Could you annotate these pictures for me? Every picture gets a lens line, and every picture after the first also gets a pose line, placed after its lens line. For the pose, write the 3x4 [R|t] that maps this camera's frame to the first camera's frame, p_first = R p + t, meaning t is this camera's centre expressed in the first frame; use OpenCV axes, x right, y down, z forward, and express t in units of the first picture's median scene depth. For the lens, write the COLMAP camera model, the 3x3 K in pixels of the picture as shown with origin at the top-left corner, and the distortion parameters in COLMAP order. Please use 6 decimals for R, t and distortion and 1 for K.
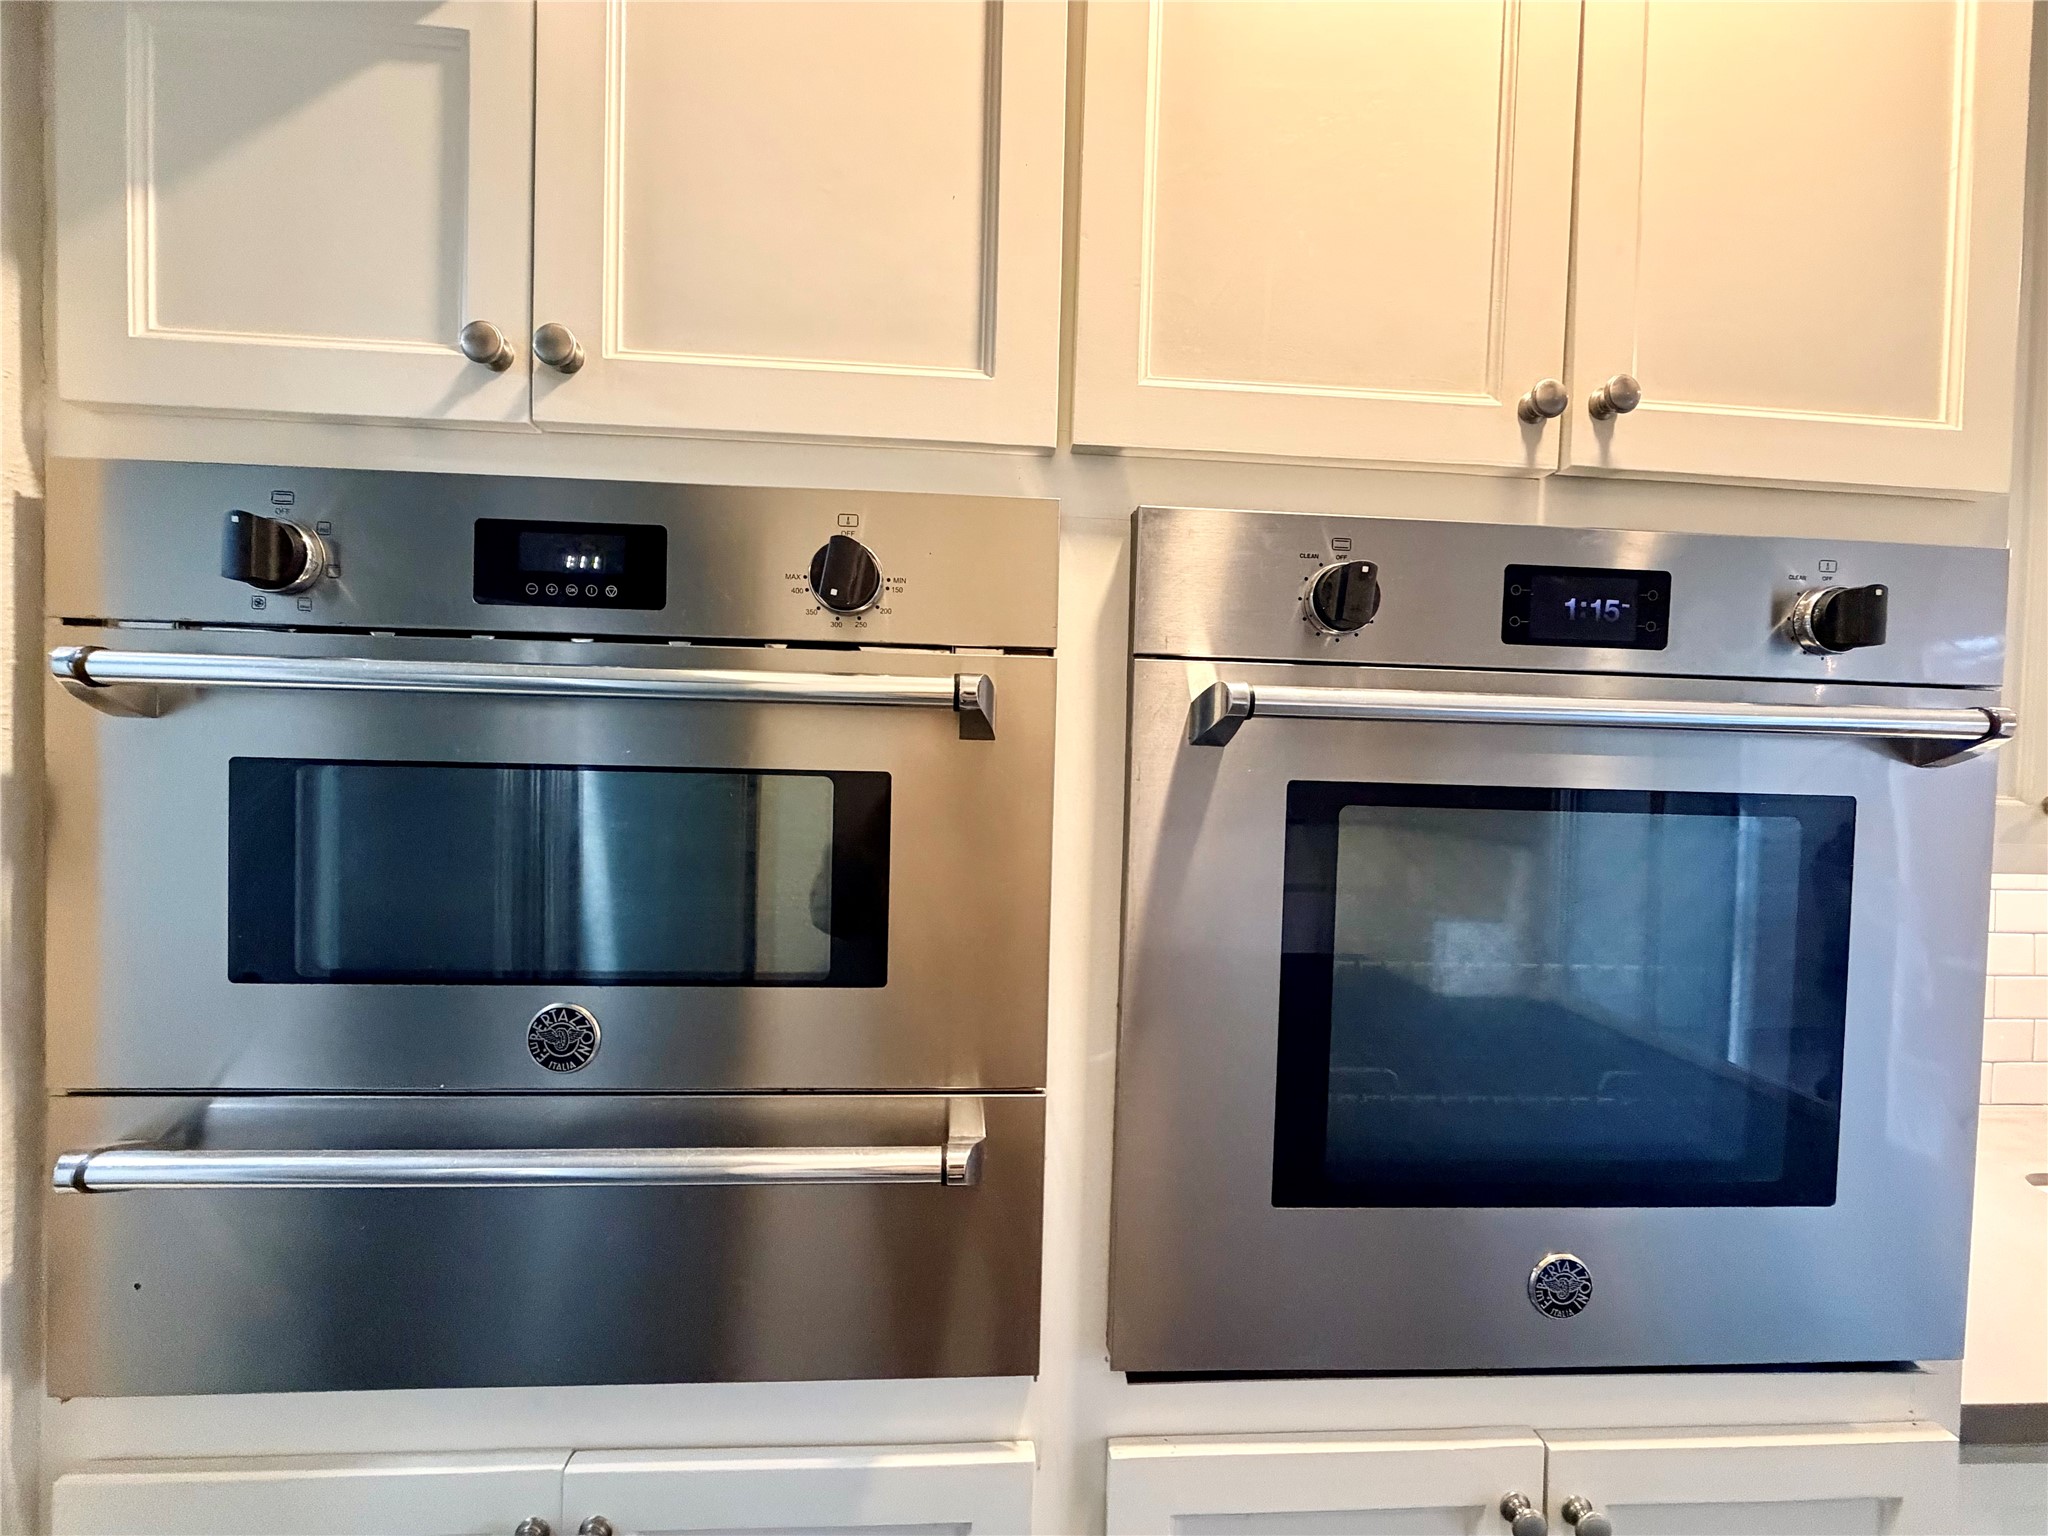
lens RADIAL K [[819.1, 0, 1020.1], [0, 819.1, 775.5], [0, 0, 1]] dist [-0.000875, -0.000331]
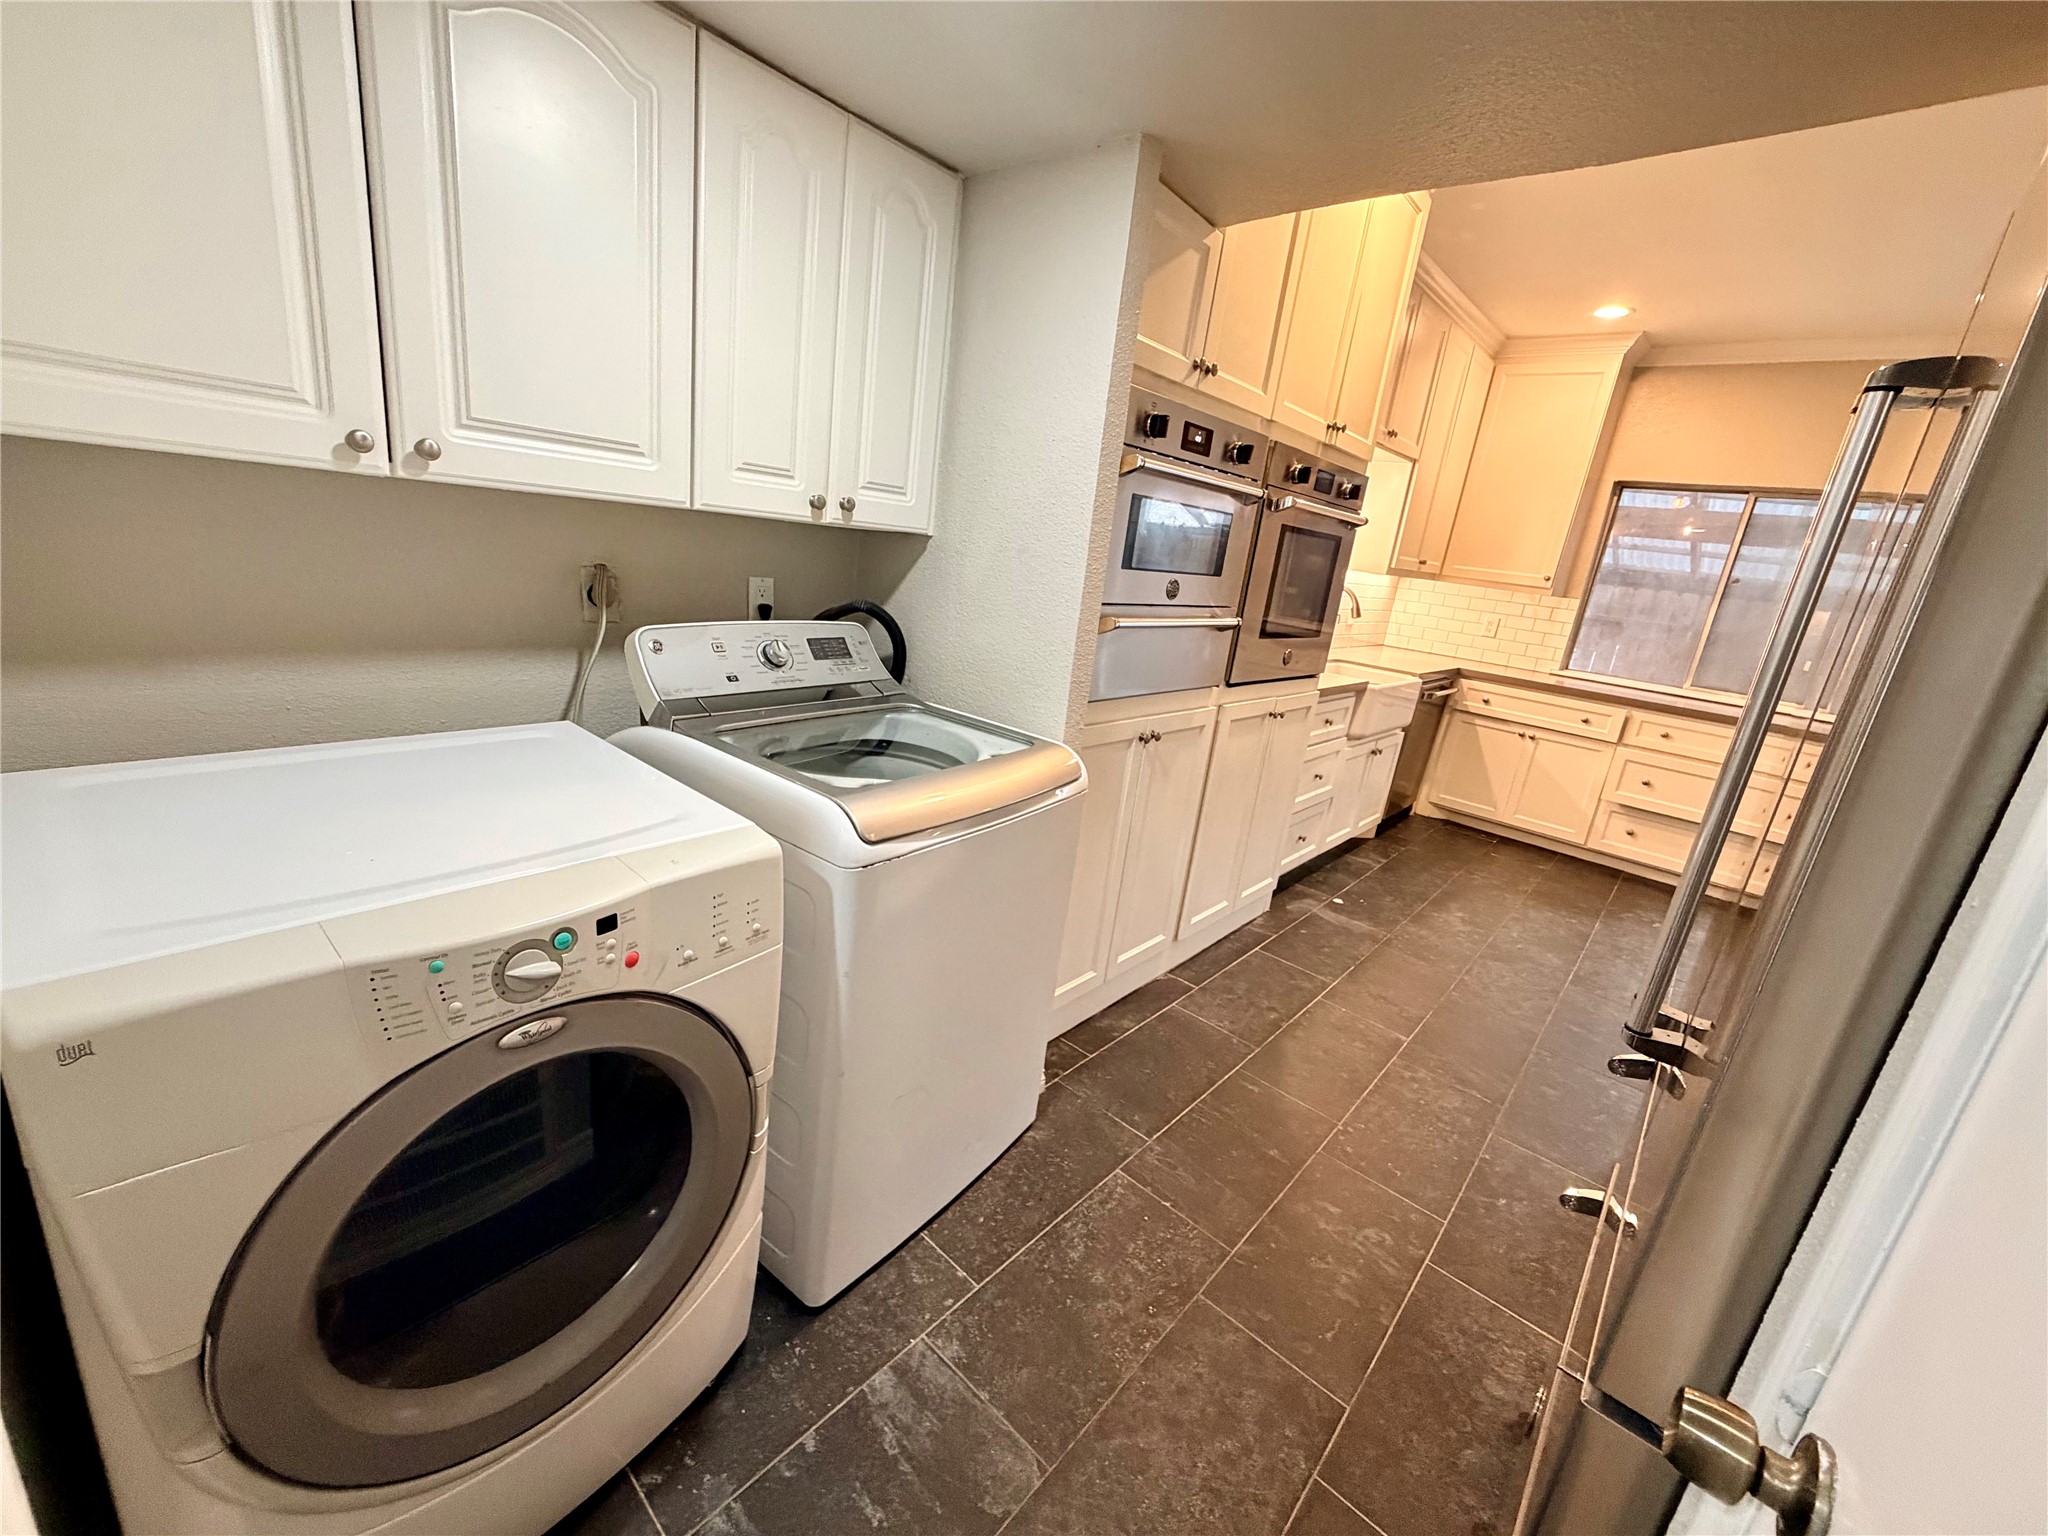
lens RADIAL K [[819.1, 0, 1020.1], [0, 819.1, 775.5], [0, 0, 1]] dist [-0.000875, -0.000331]
pose [[0.701689, -0.148886, 0.696754, -3.473860], [-0.081262, 0.954818, 0.285867, 0.139916], [-0.707835, -0.257209, 0.657886, -0.971415]]
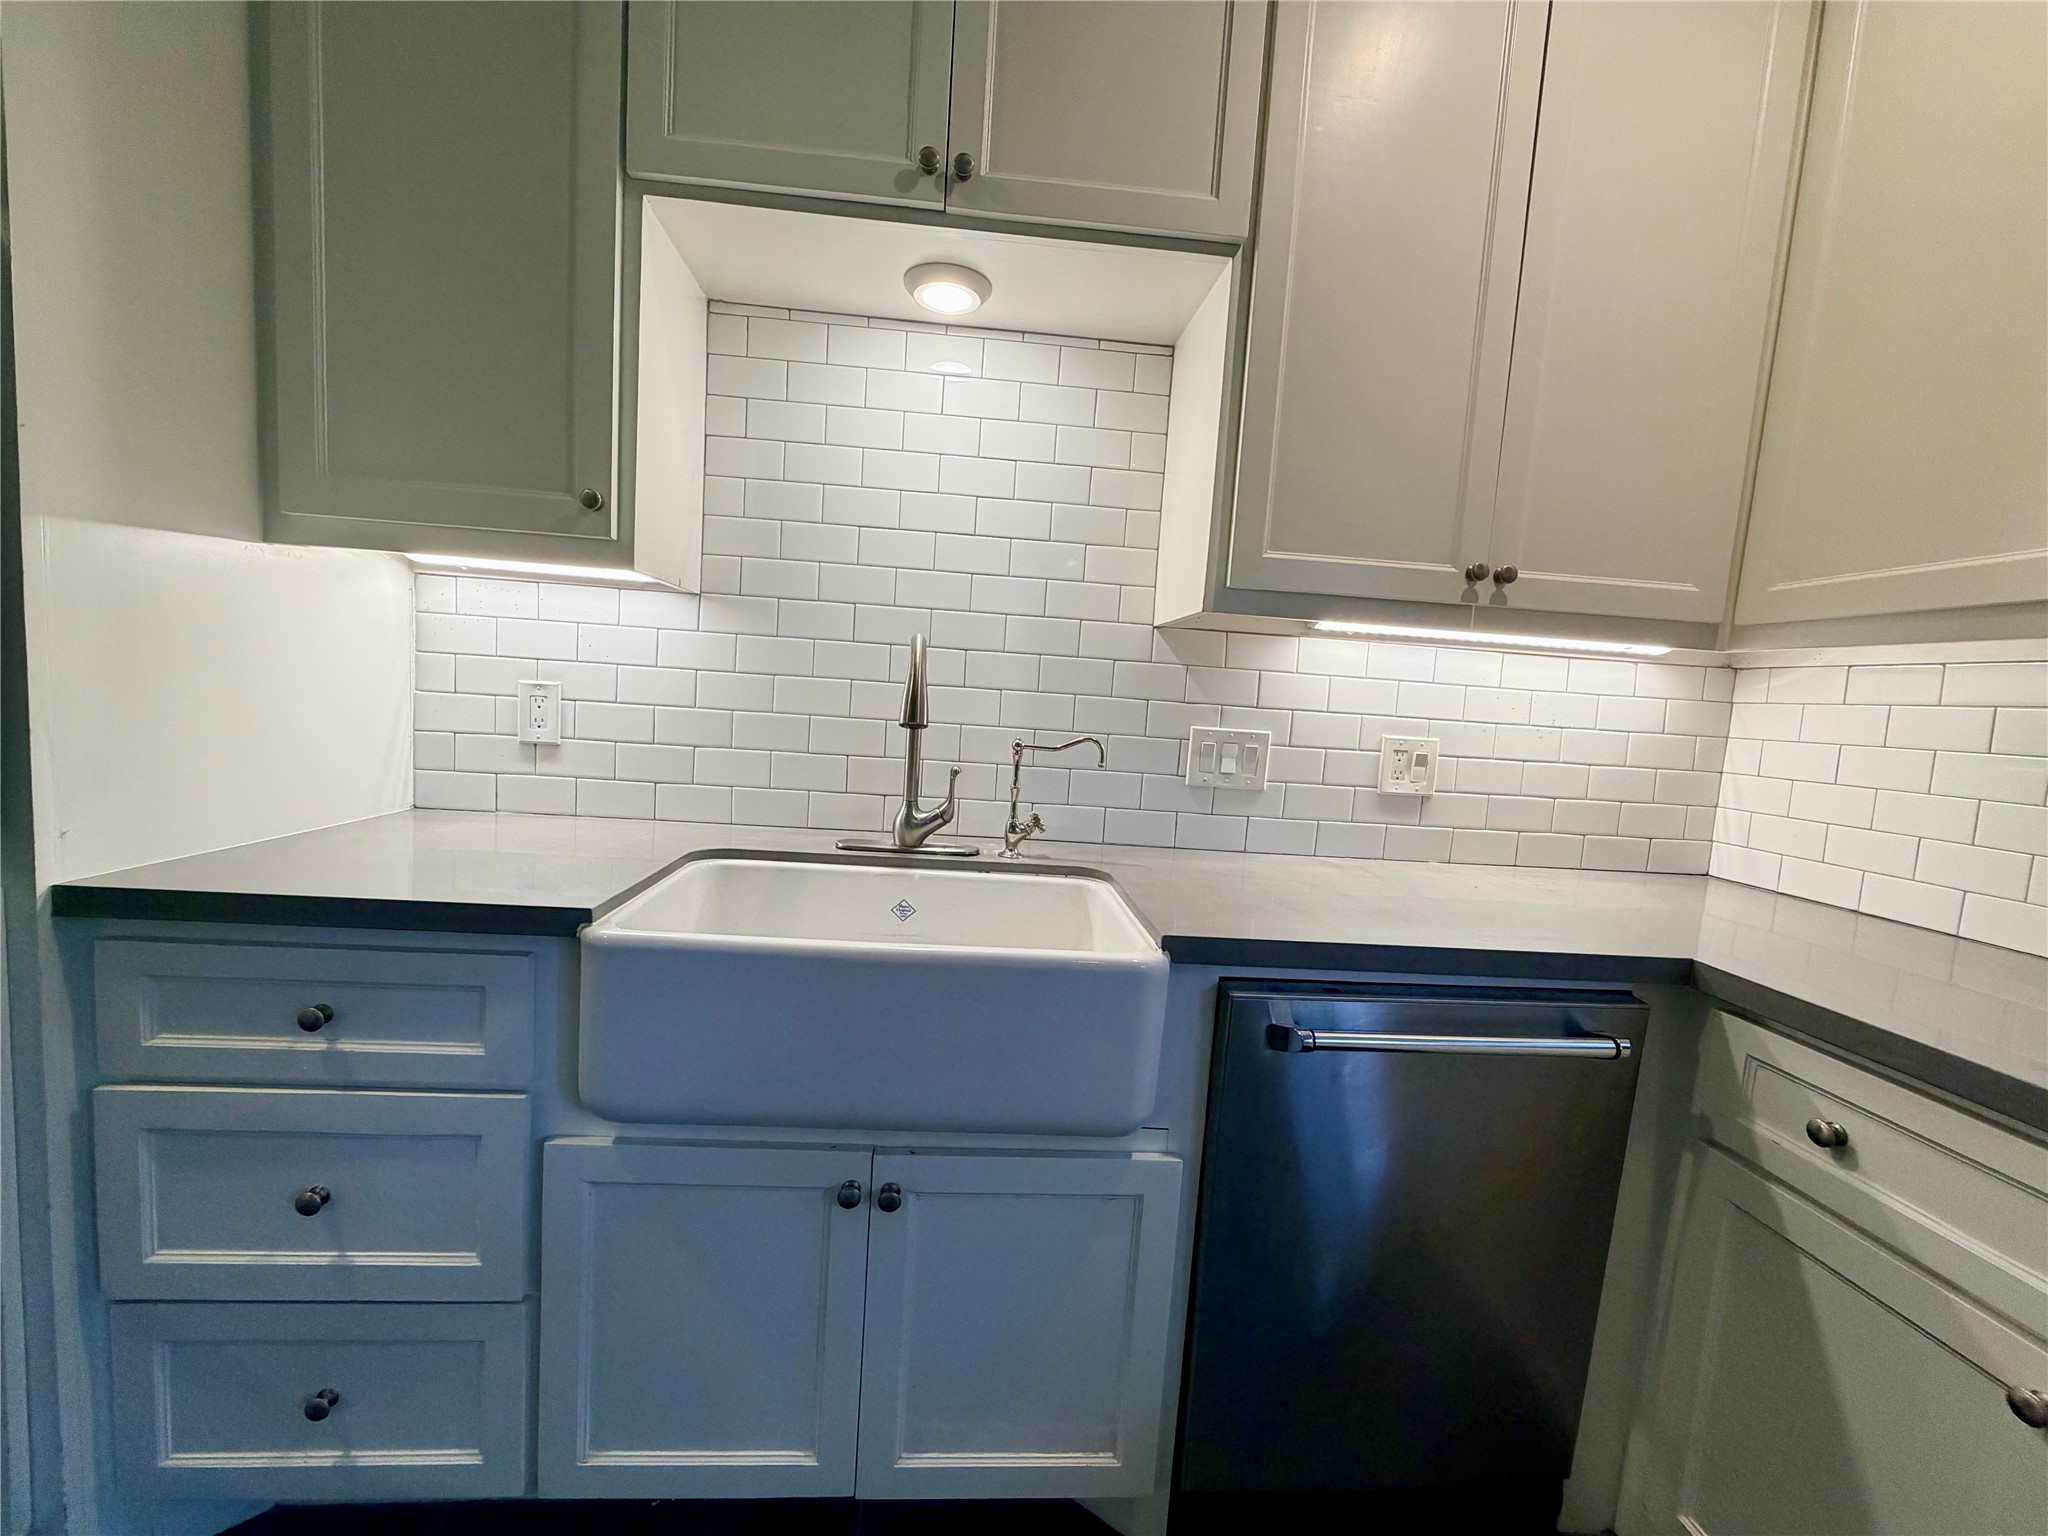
lens RADIAL K [[823.4, 0, 1024.0], [0, 823.4, 768.0], [0, 0, 1]] dist [0.001189, 0.000129]
pose [[0.998841, 0.039527, 0.027448, 3.138279], [-0.041359, 0.996709, 0.069716, 0.524063], [-0.024602, -0.070770, 0.997189, -0.375976]]
